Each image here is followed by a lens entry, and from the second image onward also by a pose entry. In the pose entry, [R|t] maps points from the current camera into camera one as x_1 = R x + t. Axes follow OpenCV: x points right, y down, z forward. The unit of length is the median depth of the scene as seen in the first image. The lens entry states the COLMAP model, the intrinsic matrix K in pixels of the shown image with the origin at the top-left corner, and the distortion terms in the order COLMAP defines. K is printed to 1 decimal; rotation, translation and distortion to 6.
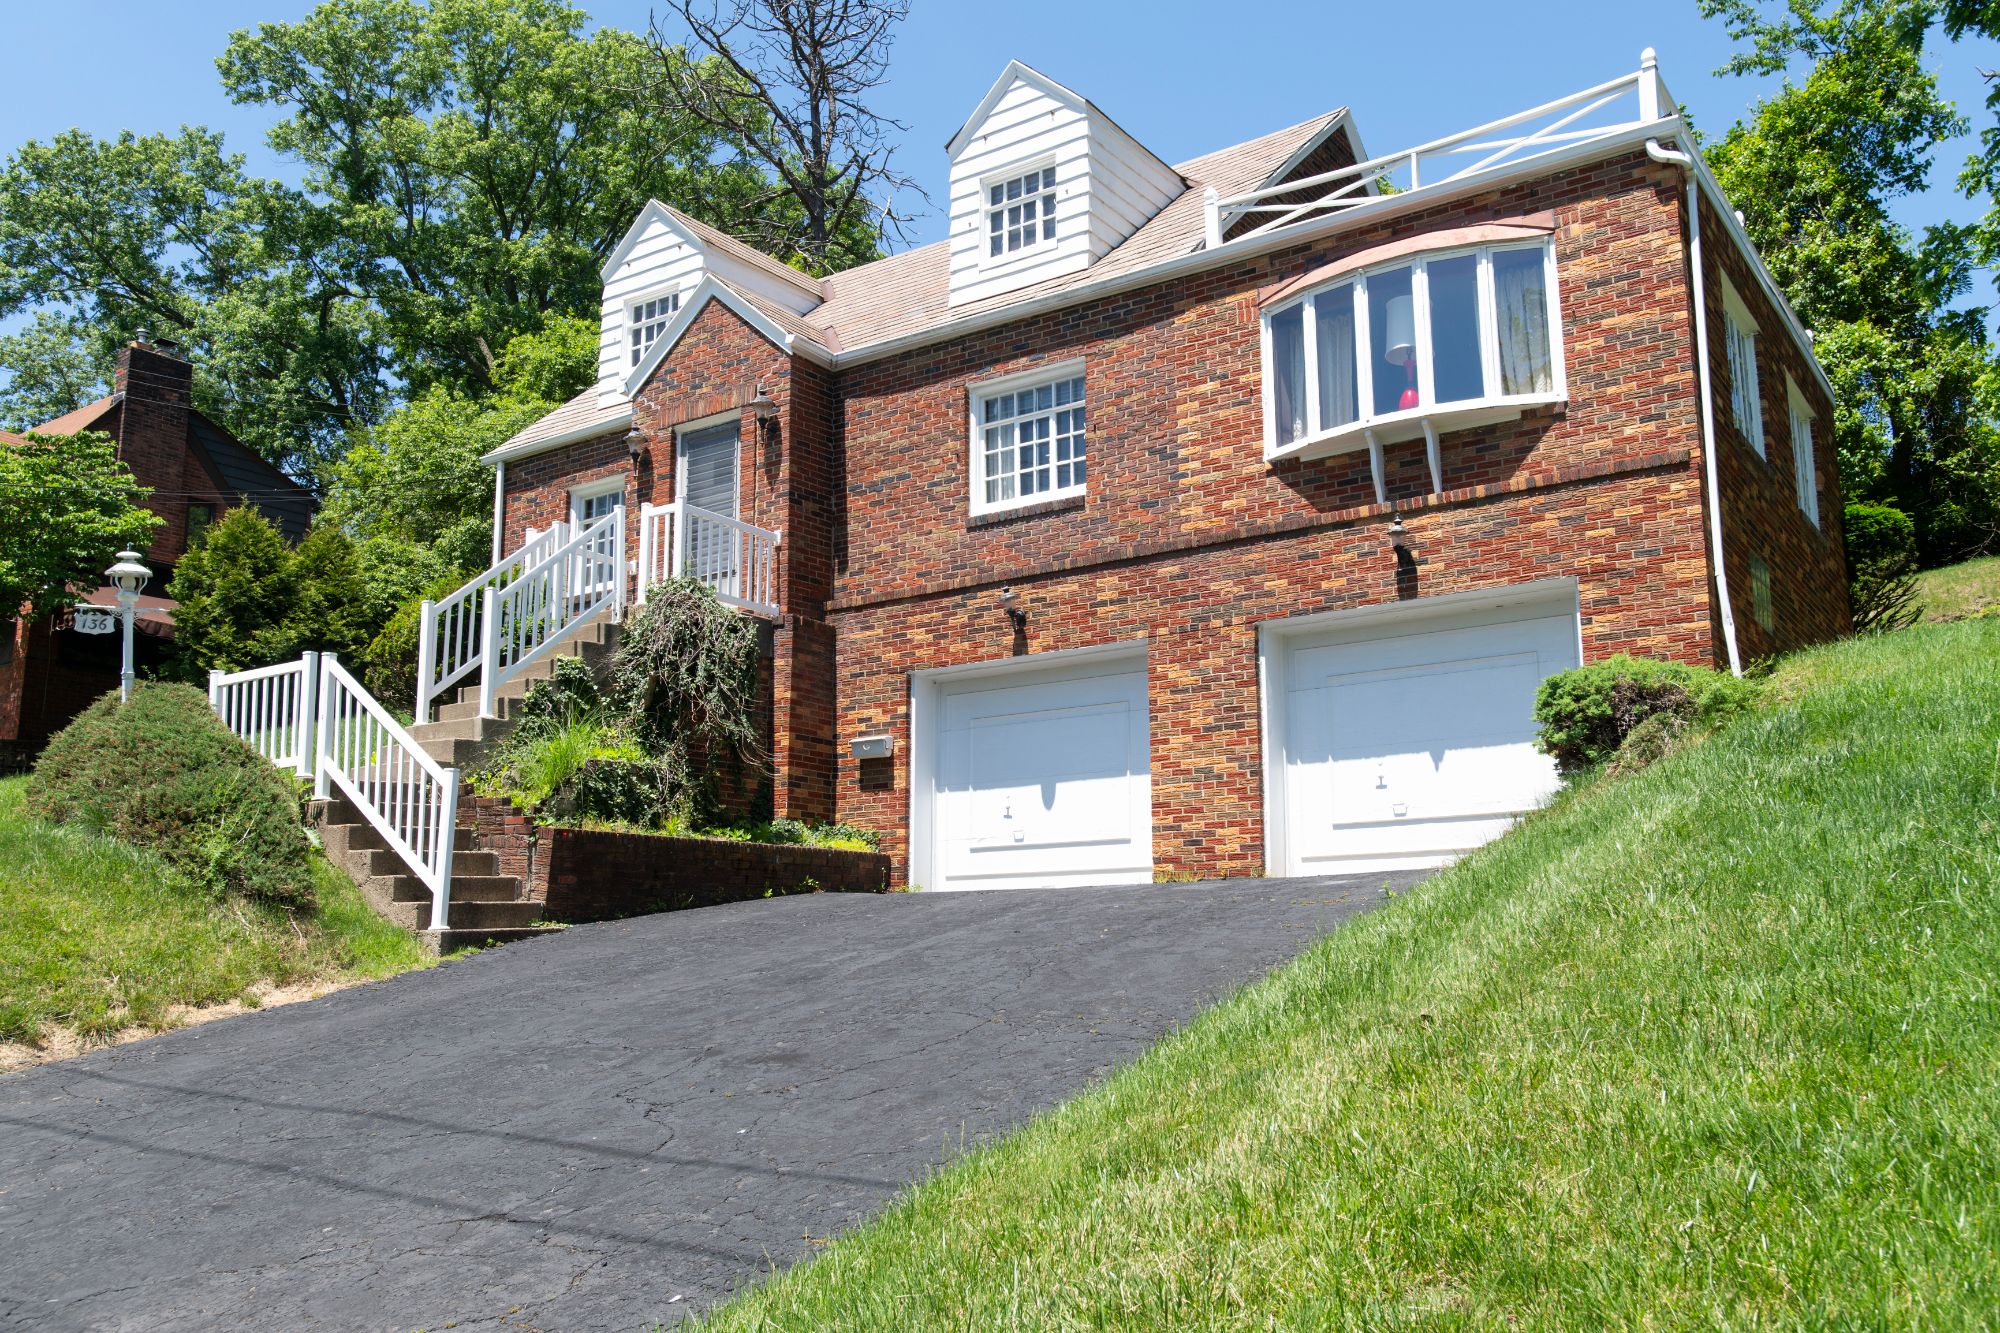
lens RADIAL K [[1717.1, 0, 1000.4], [0, 1717.1, 670.6], [0, 0, 1]] dist [-0.002046, 0.001335]
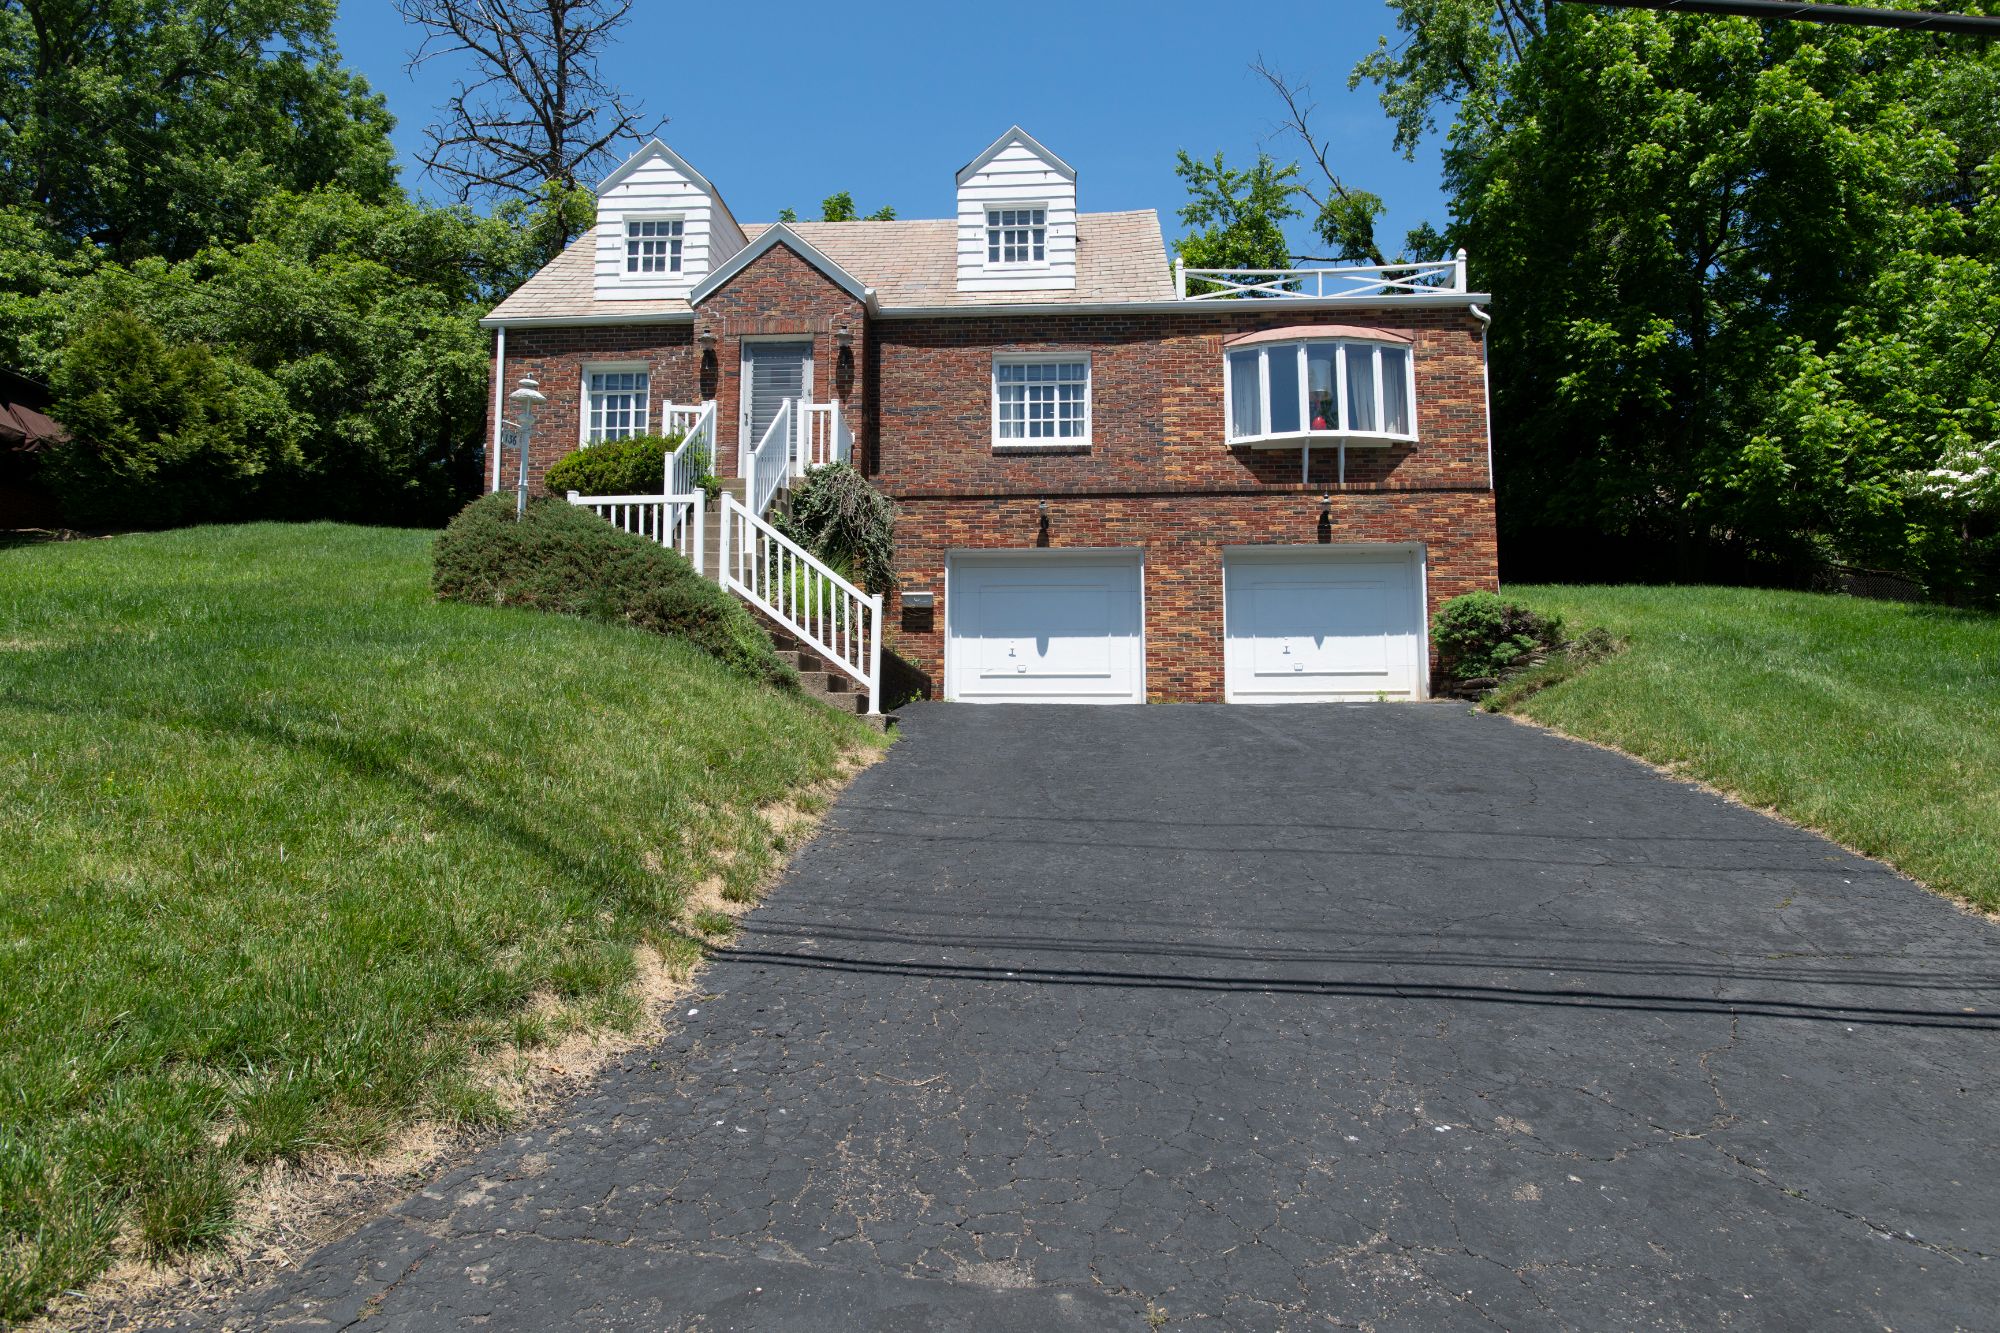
lens RADIAL K [[1267.8, 0, 999.2], [0, 1267.8, 664.2], [0, 0, 1]] dist [-0.020299, 0.000989]
pose [[0.848437, 0.059399, 0.525953, -0.624227], [-0.101337, 0.993530, 0.051267, 0.041332], [-0.519505, -0.096796, 0.848967, 0.089594]]
